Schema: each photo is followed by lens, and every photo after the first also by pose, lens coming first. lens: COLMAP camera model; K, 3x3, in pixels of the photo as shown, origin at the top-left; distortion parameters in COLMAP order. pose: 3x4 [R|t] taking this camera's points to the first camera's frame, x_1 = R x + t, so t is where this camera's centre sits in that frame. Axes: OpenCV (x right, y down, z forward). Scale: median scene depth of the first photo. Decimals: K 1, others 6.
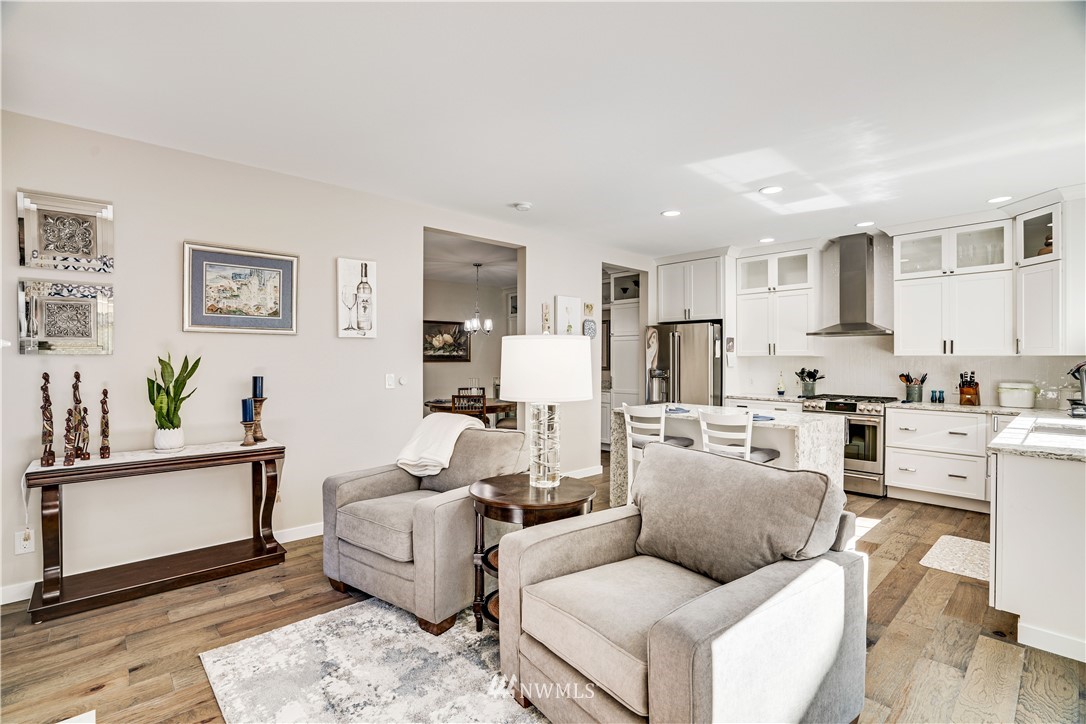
lens RADIAL K [[535.6, 0, 546.4], [0, 535.6, 367.2], [0, 0, 1]] dist [-0.007949, 0.004798]
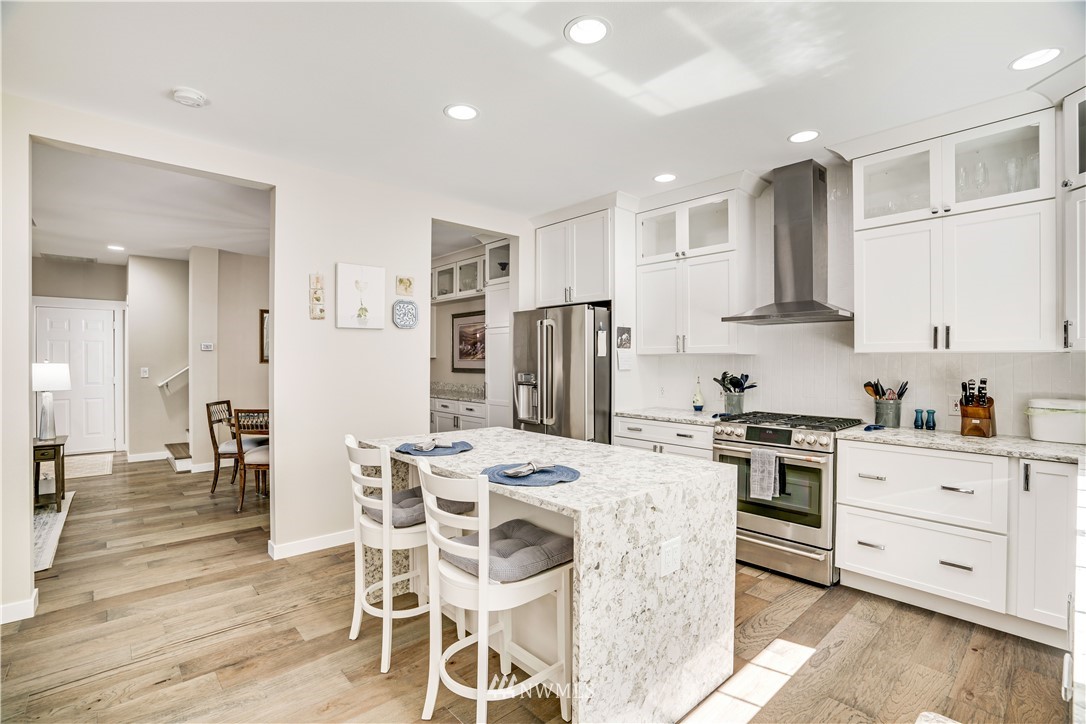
lens RADIAL K [[535.6, 0, 538.9], [0, 535.6, 367.6], [0, 0, 1]] dist [-0.007949, 0.004798]
pose [[0.999749, -0.002285, -0.022266, 0.311870], [0.002331, 0.999995, 0.002051, -0.006756], [0.022261, -0.002103, 0.999750, 0.388452]]
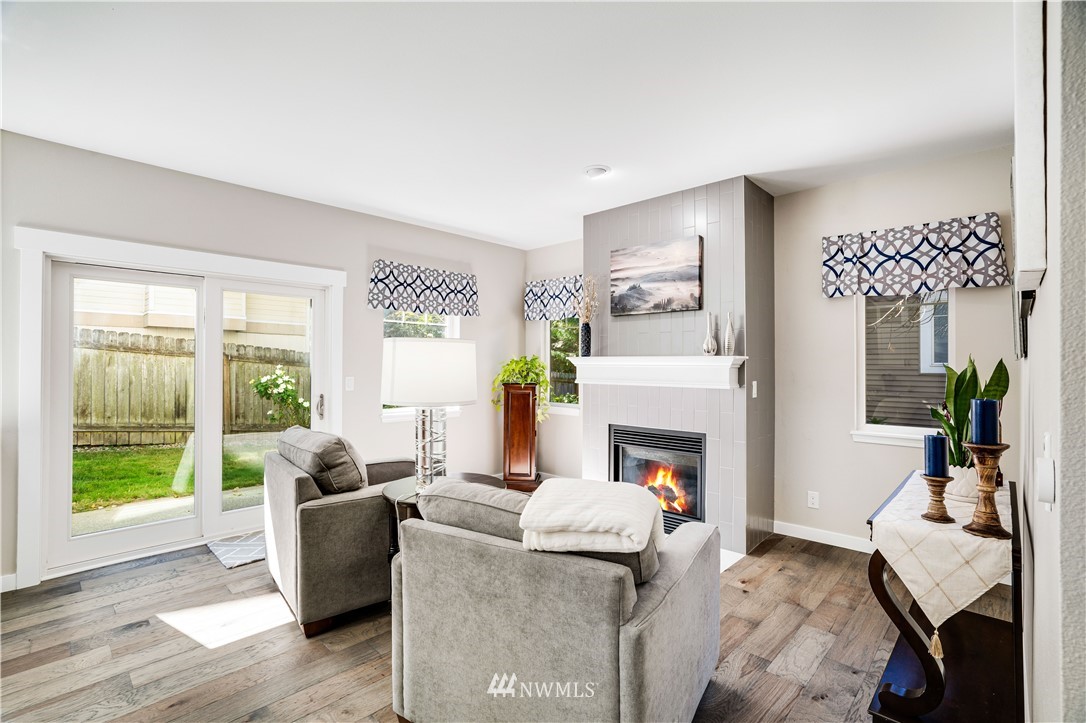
lens RADIAL K [[491.8, 0, 545.0], [0, 491.8, 358.5], [0, 0, 1]] dist [-0.025063, 0.001783]
pose [[-0.999647, -0.004416, -0.026209, -0.097777], [-0.004315, 0.999983, -0.003914, -0.011476], [0.026226, -0.003800, -0.999649, 1.009233]]
